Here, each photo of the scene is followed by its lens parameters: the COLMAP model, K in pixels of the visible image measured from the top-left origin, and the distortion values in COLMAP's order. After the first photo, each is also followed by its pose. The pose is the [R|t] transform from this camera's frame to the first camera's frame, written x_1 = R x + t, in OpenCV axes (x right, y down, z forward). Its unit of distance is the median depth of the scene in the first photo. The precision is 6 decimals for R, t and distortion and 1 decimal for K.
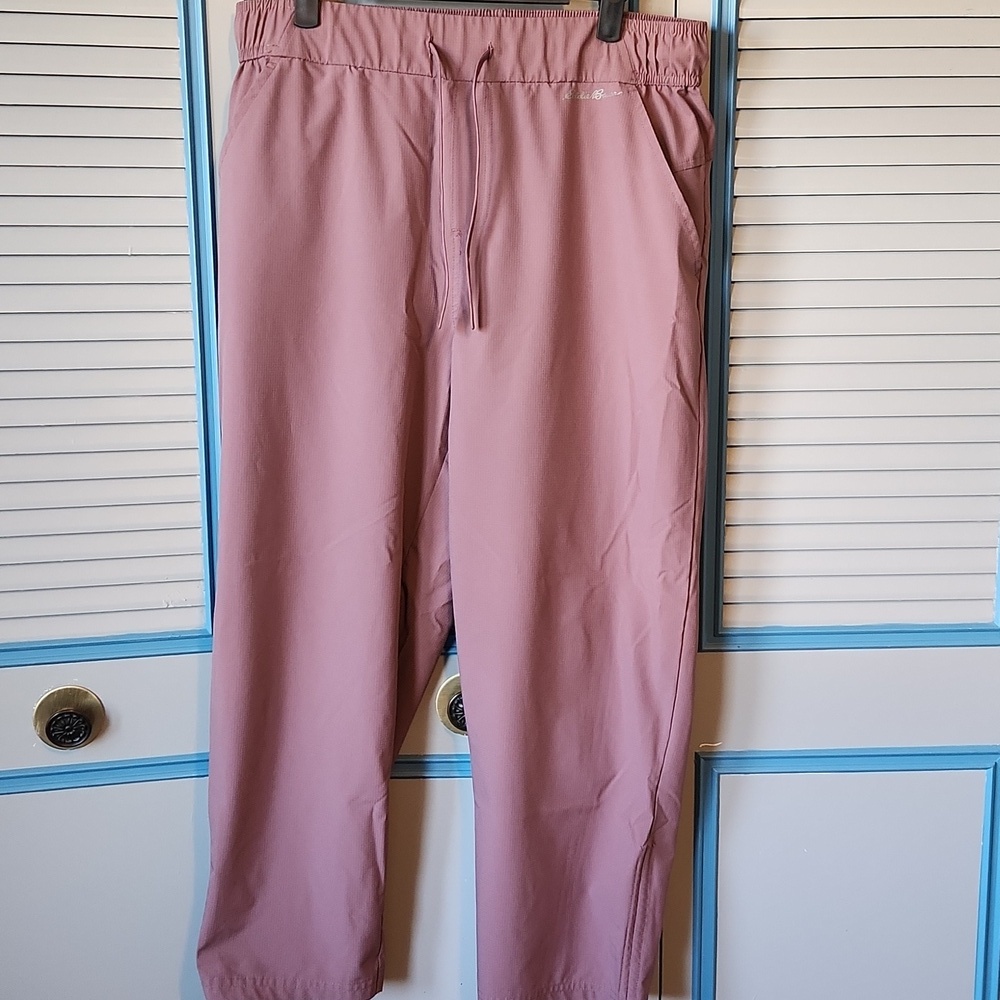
lens RADIAL K [[1434.0, 0, 488.2], [0, 1434.0, 496.6], [0, 0, 1]] dist [0.071403, -0.067737]
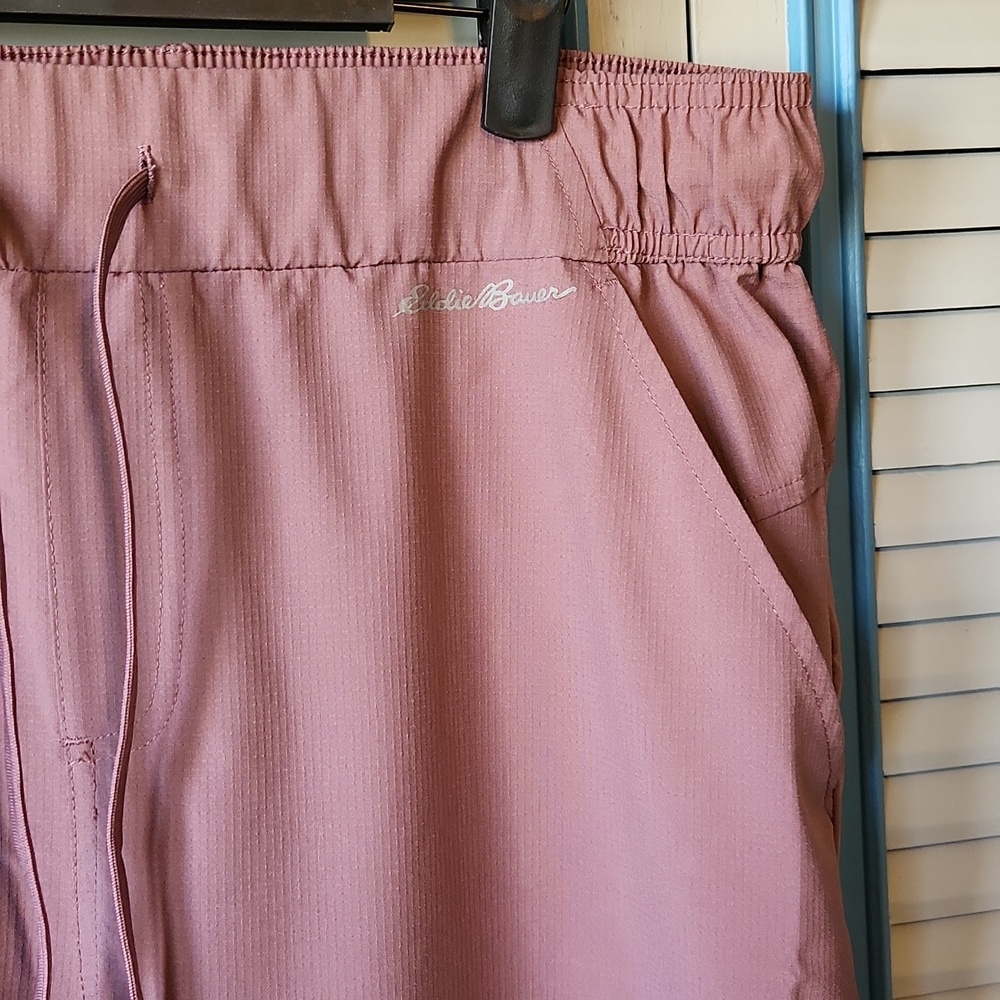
lens RADIAL K [[1434.0, 0, 488.2], [0, 1434.0, 496.6], [0, 0, 1]] dist [0.071403, -0.067737]
pose [[0.982220, -0.067213, 0.175289, 0.013705], [0.083274, 0.992814, -0.085935, -0.206971], [-0.168253, 0.099004, 0.980759, 0.688747]]
